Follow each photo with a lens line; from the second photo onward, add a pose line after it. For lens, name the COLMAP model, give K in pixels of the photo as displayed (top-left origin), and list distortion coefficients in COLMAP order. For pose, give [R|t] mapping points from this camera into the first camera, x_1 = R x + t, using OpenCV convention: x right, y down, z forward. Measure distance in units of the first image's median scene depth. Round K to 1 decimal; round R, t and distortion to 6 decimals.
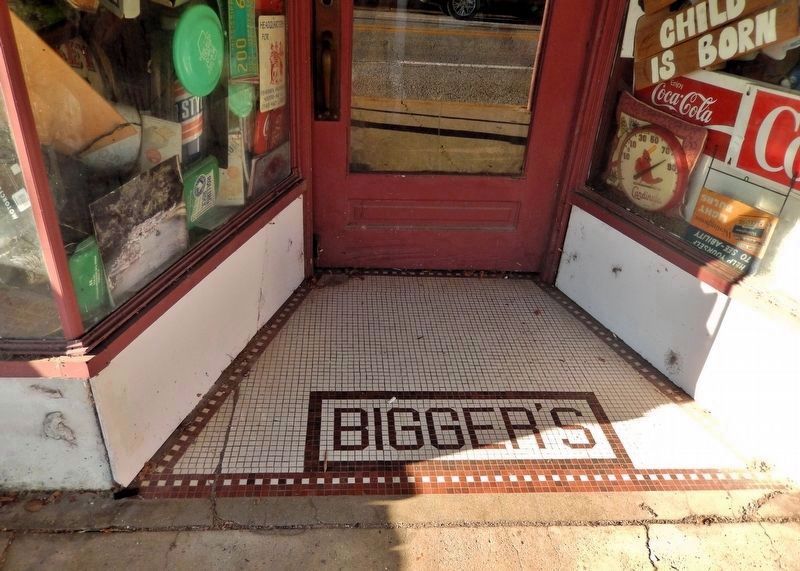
lens RADIAL K [[572.1, 0, 393.5], [0, 572.1, 296.4], [0, 0, 1]] dist [-0.001135, -0.022176]
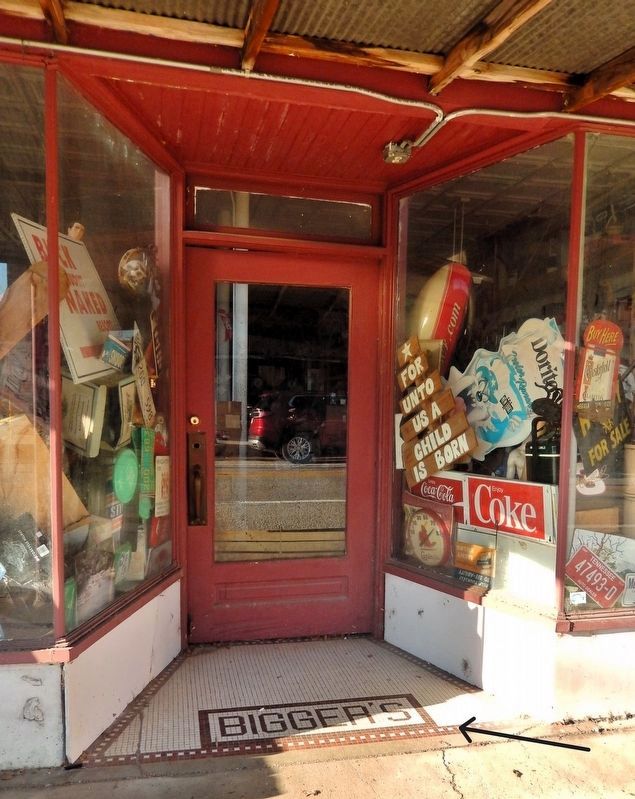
lens RADIAL K [[731.4, 0, 318.7], [0, 731.4, 489.7], [0, 0, 1]] dist [0.060656, 0.013696]
pose [[0.990108, -0.059739, 0.126954, -0.059164], [0.106884, 0.907311, -0.406647, 0.442099], [-0.090894, 0.416194, 0.904721, -0.792893]]
